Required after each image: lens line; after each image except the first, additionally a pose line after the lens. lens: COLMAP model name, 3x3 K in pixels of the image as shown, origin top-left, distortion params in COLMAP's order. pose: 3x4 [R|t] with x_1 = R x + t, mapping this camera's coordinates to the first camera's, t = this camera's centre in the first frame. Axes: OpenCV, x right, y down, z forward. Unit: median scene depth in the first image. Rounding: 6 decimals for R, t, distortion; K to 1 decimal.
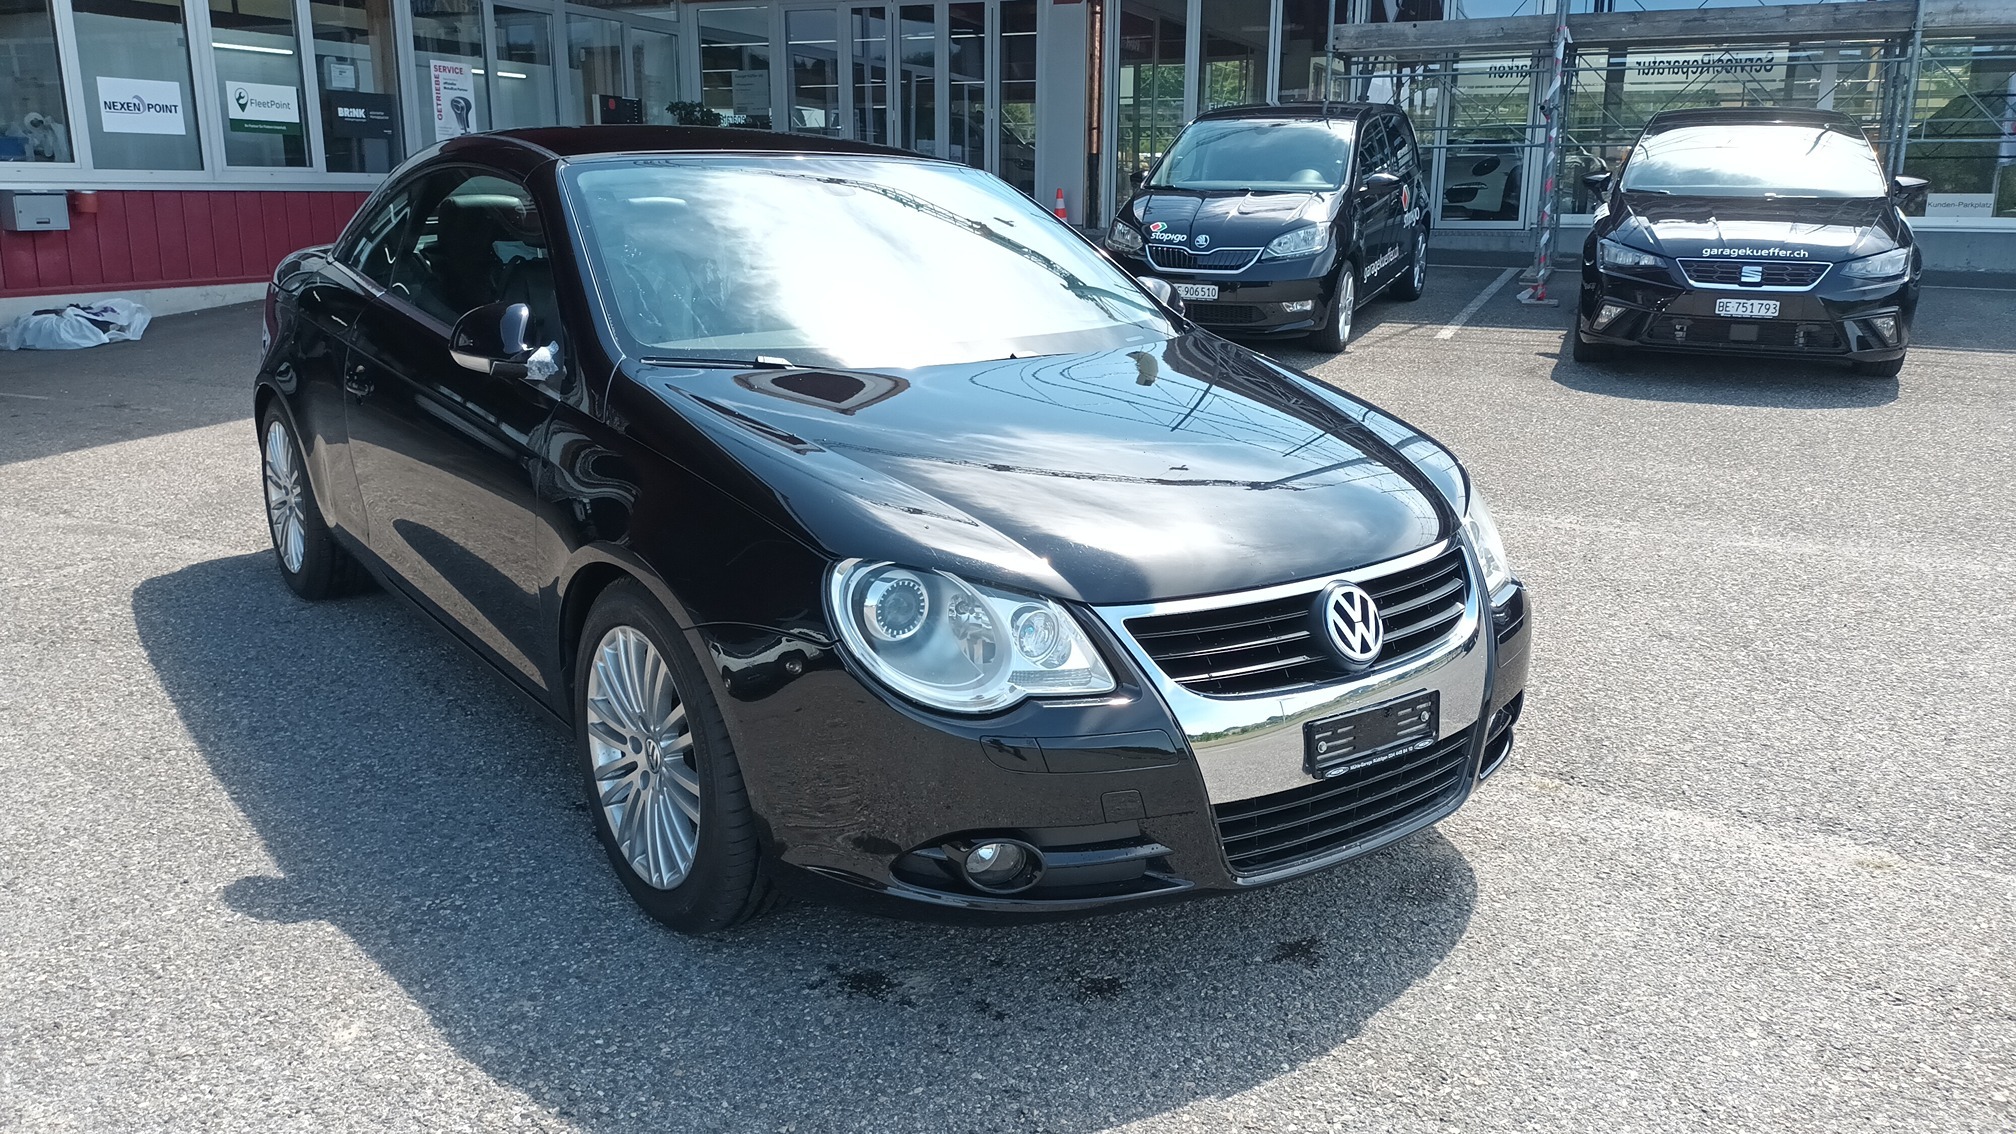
lens RADIAL K [[1495.9, 0, 1013.7], [0, 1495.9, 556.1], [0, 0, 1]] dist [0.023740, -0.043847]
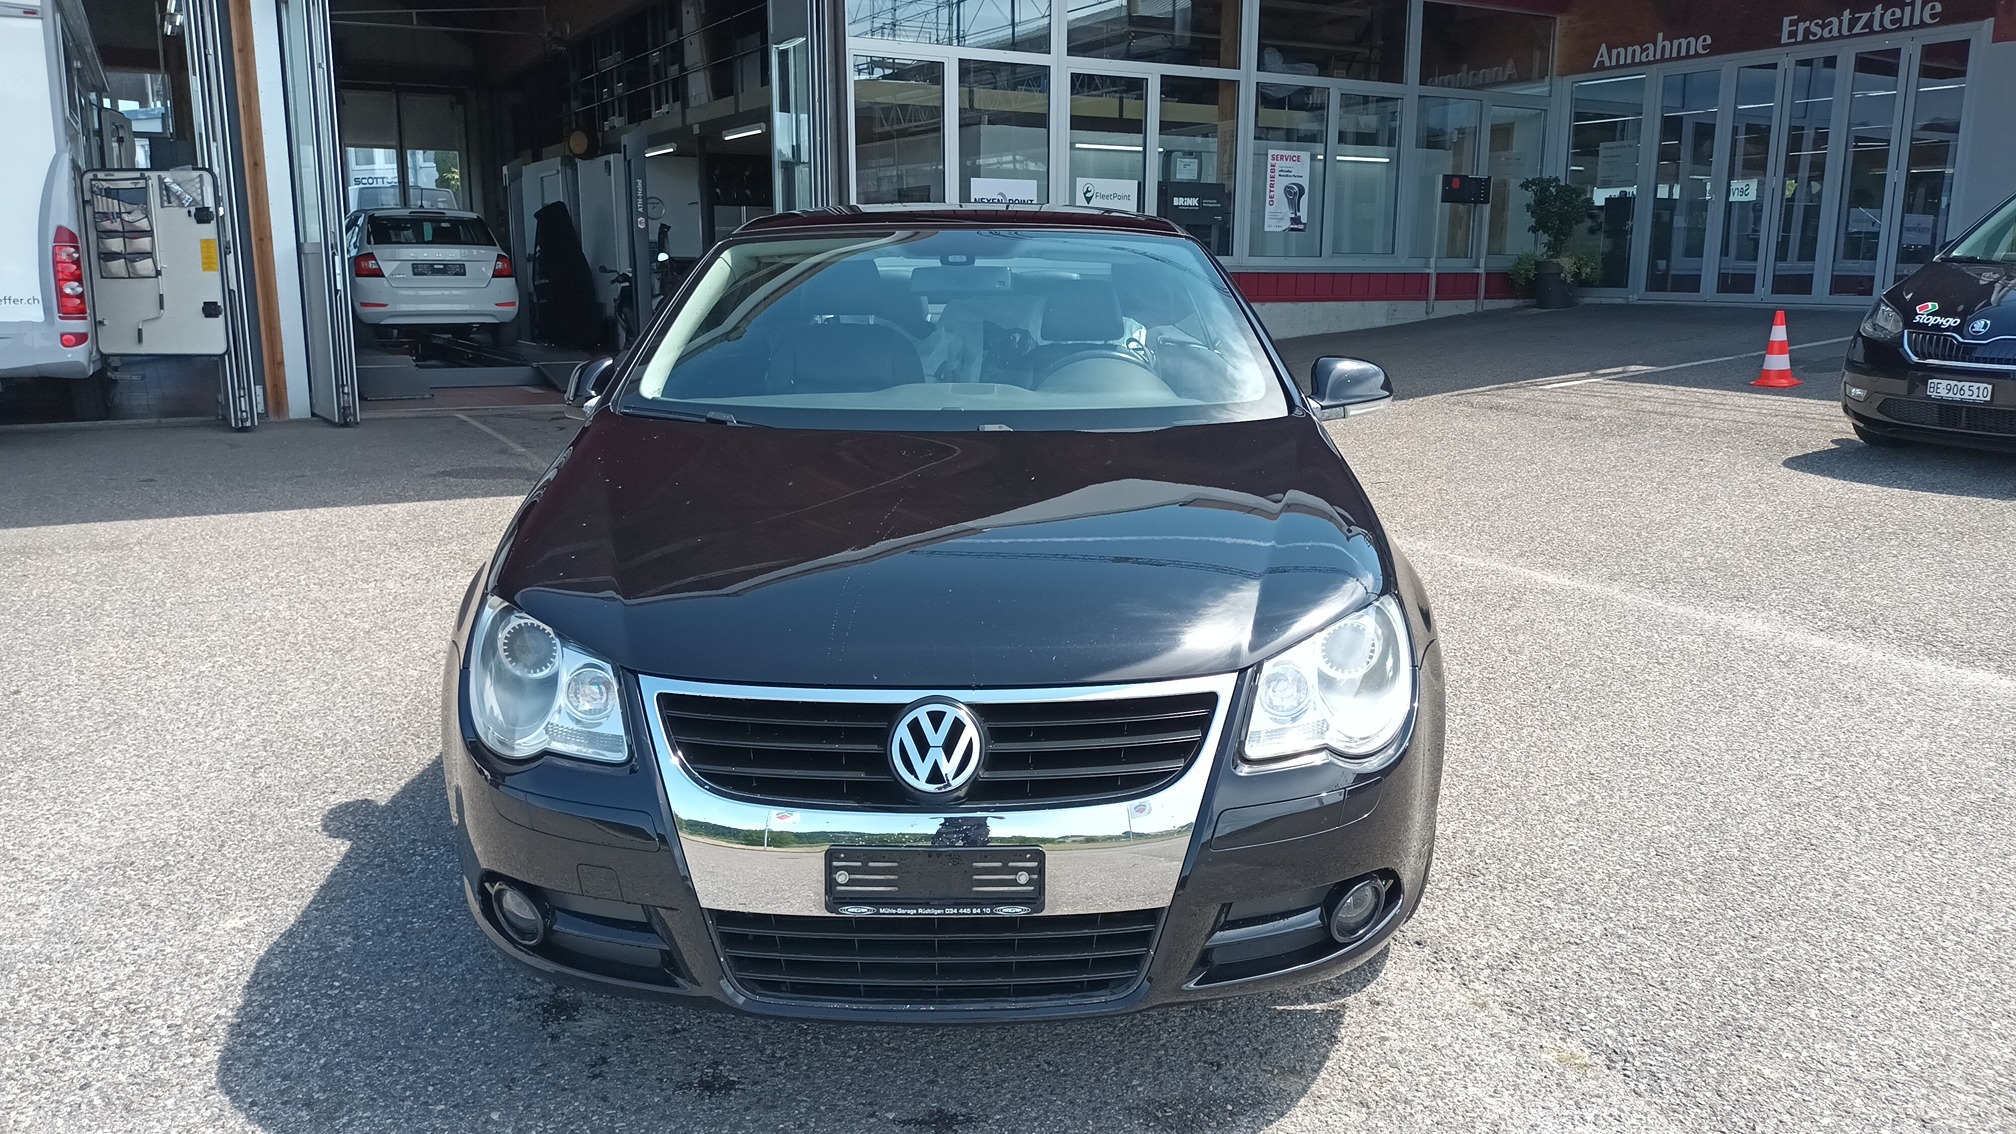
lens RADIAL K [[1495.9, 0, 1012.8], [0, 1495.9, 580.9], [0, 0, 1]] dist [0.023740, -0.043847]
pose [[0.800731, 0.115699, -0.587744, 0.194602], [-0.137566, 0.990464, 0.007558, -0.015956], [0.583014, 0.074802, 0.809012, 0.085223]]
